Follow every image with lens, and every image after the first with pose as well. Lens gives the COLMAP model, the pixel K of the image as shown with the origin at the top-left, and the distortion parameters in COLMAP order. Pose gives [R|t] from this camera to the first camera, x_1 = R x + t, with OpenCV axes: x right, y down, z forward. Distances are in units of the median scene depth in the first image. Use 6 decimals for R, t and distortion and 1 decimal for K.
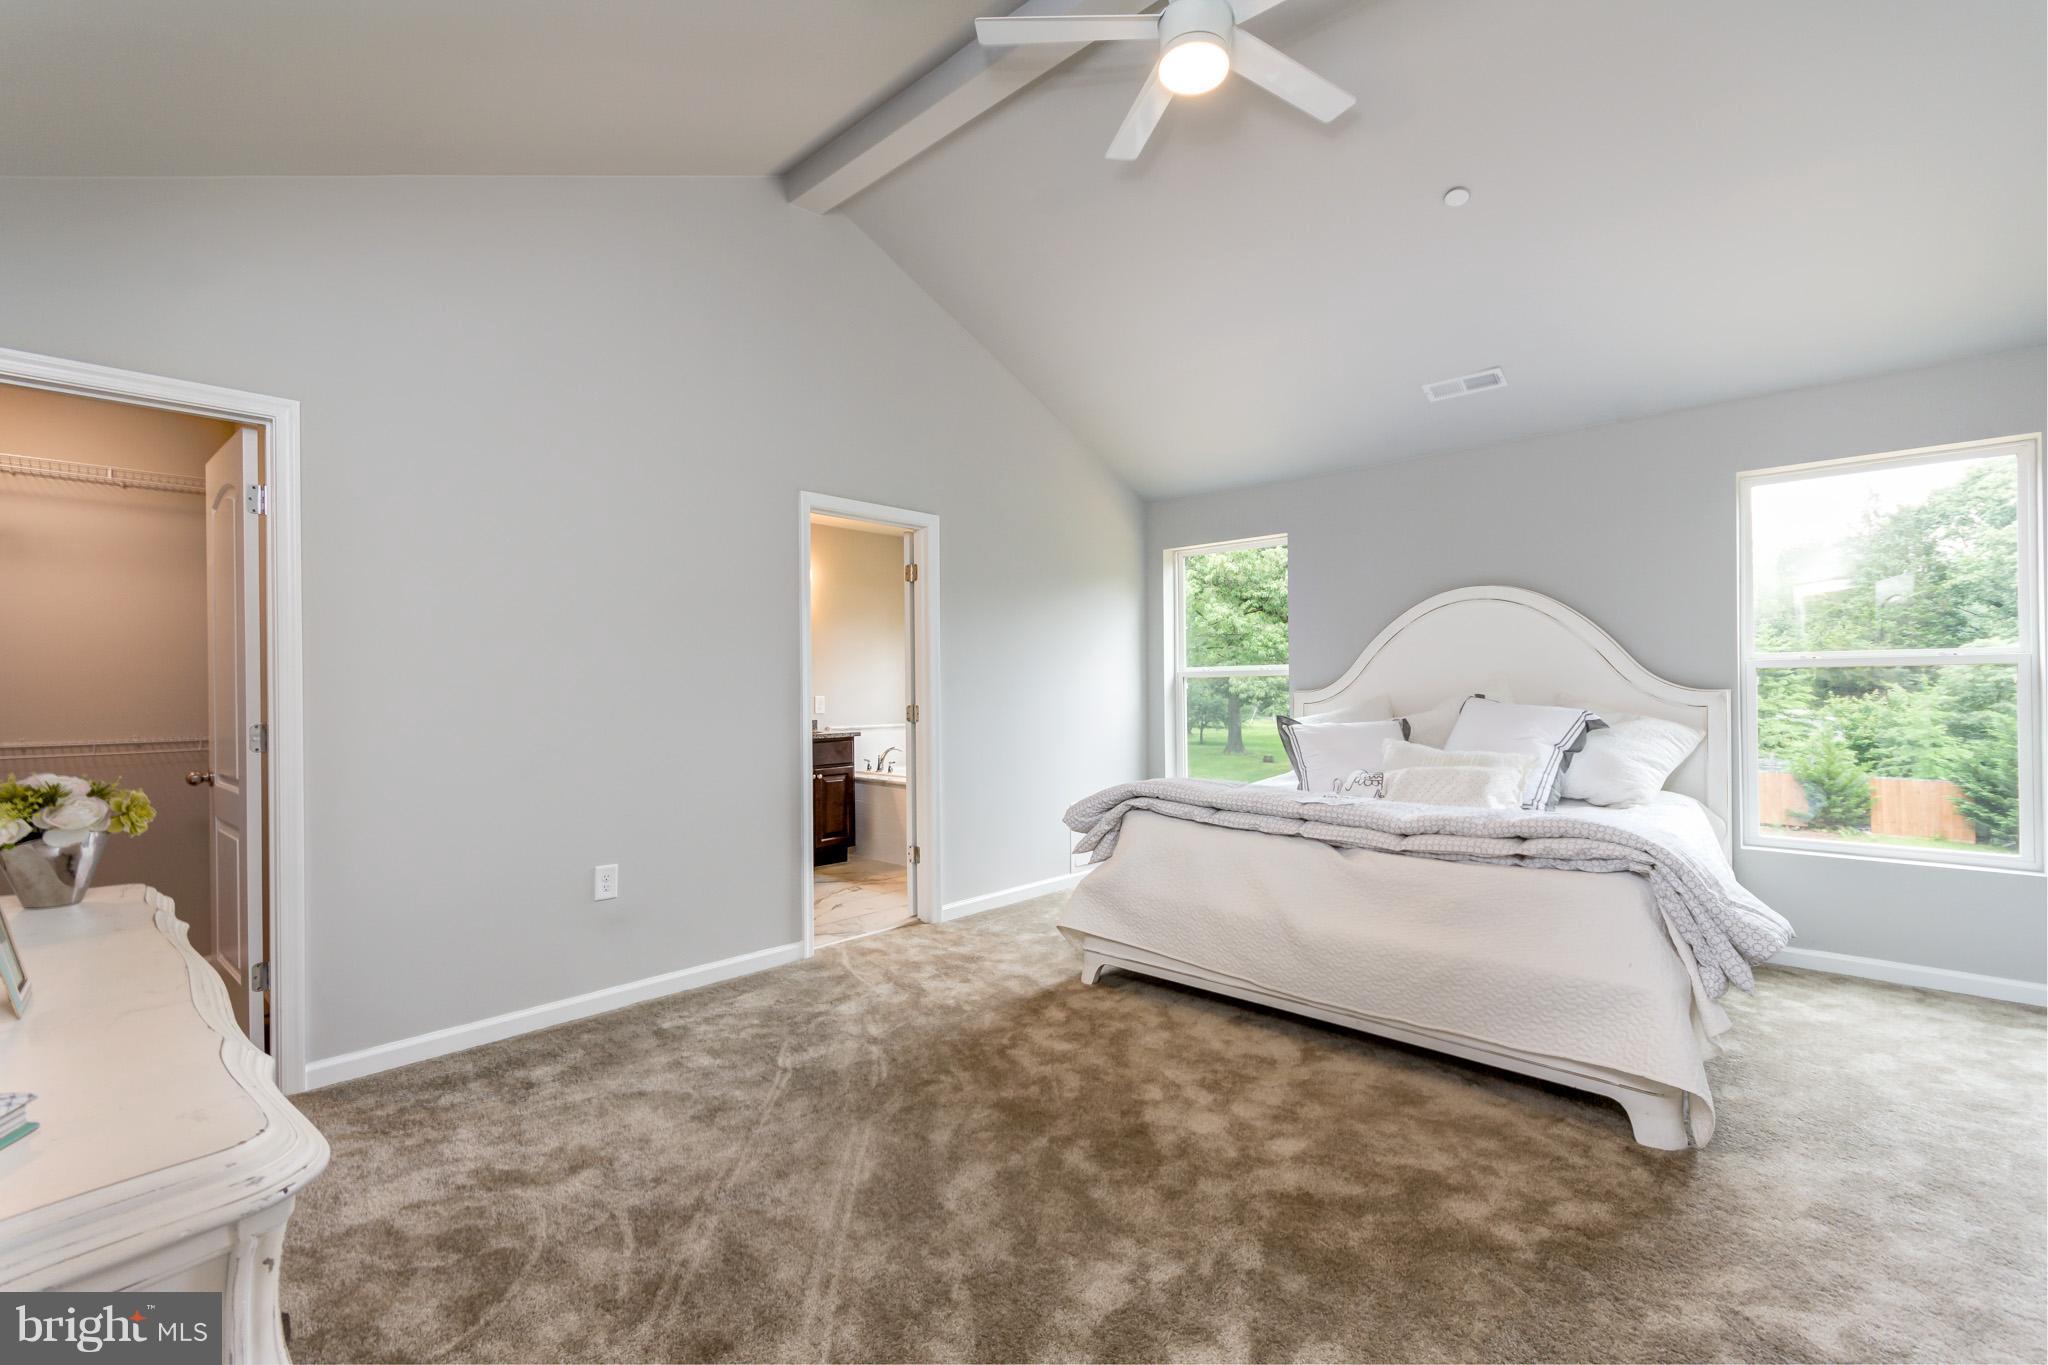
lens RADIAL K [[903.5, 0, 1022.7], [0, 903.5, 683.3], [0, 0, 1]] dist [0.002269, 0.001202]
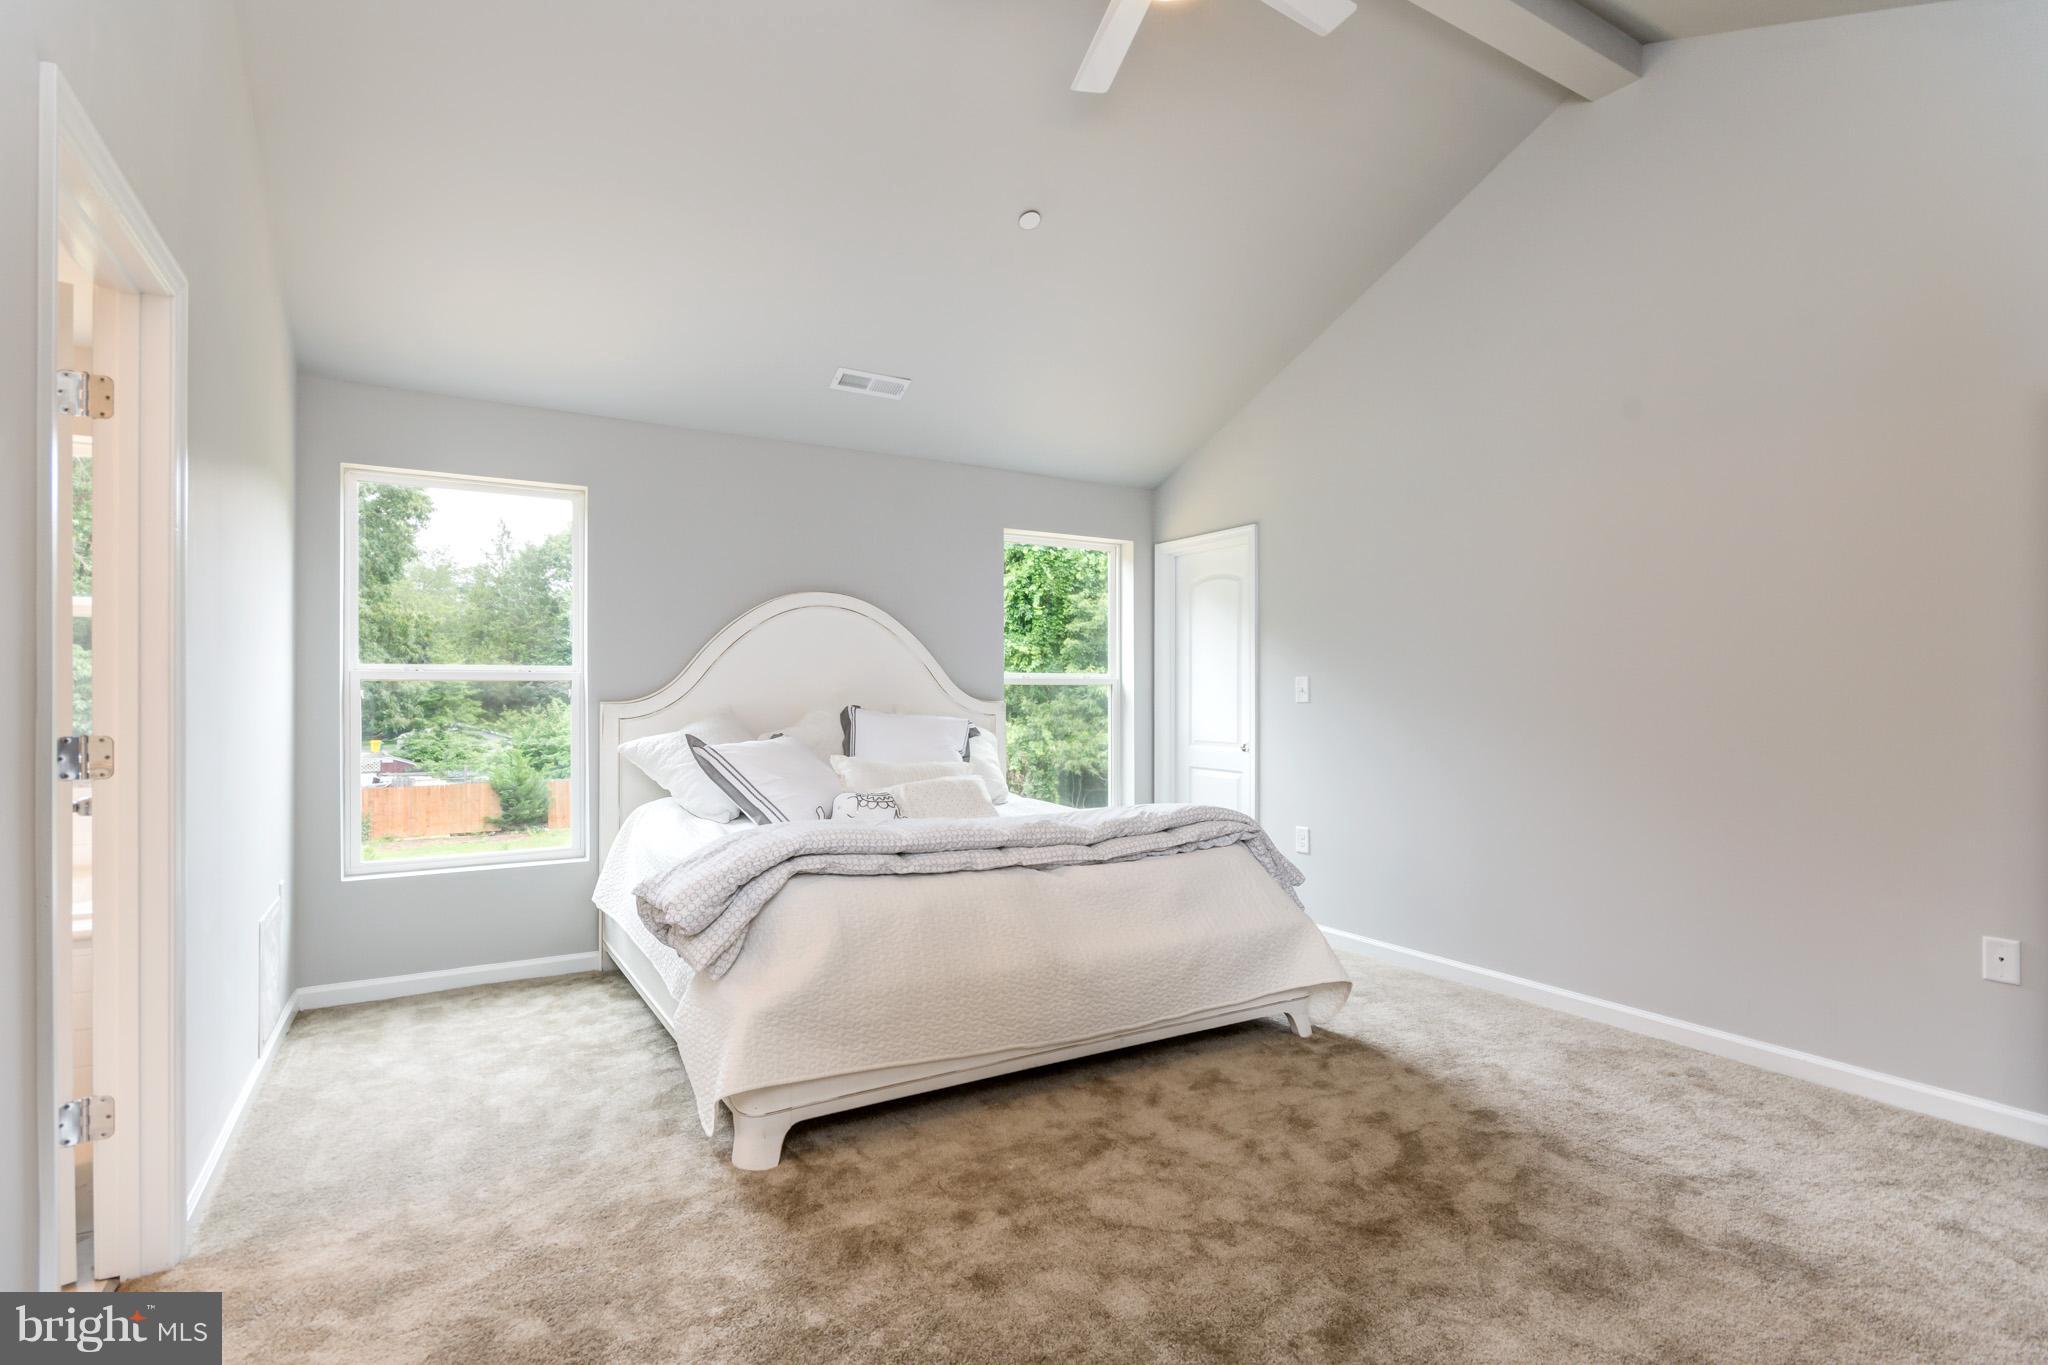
lens RADIAL K [[969.2, 0, 1013.2], [0, 969.2, 692.8], [0, 0, 1]] dist [0.001849, 0.000980]
pose [[0.283523, 0.011644, 0.958895, -0.529339], [-0.007155, 0.999924, -0.010027, 0.009568], [-0.958939, -0.004018, 0.283585, 0.650318]]
